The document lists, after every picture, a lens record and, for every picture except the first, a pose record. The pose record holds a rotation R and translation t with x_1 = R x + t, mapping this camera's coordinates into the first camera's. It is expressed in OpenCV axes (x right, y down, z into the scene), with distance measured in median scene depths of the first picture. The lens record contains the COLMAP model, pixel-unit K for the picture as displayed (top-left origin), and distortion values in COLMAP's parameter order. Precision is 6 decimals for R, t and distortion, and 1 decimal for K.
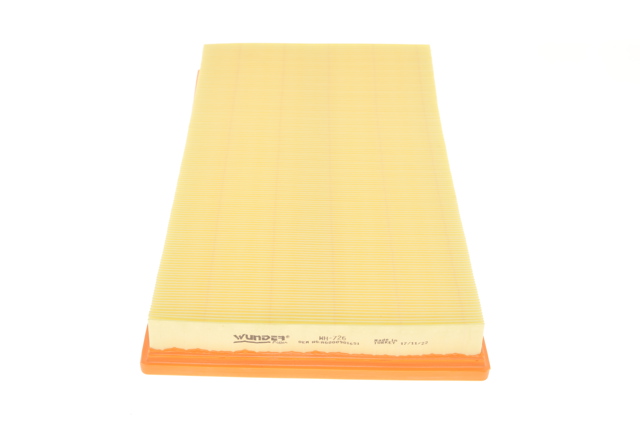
lens RADIAL K [[1154.5, 0, 320.0], [0, 1154.5, 213.0], [0, 0, 1]] dist [-0.269609, 0.000000]
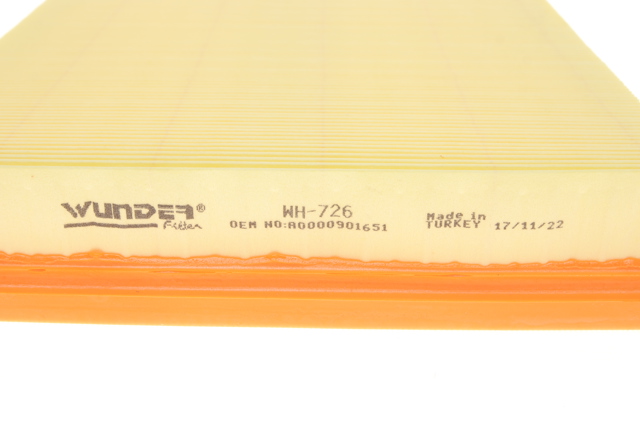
lens RADIAL K [[1154.5, 0, 319.8], [0, 1154.5, 212.9], [0, 0, 1]] dist [-0.269609, 0.000000]
pose [[0.999822, -0.009194, -0.016476, 0.017827], [0.007102, 0.992408, -0.122783, 0.155103], [0.017480, 0.122644, 0.992297, 0.612556]]
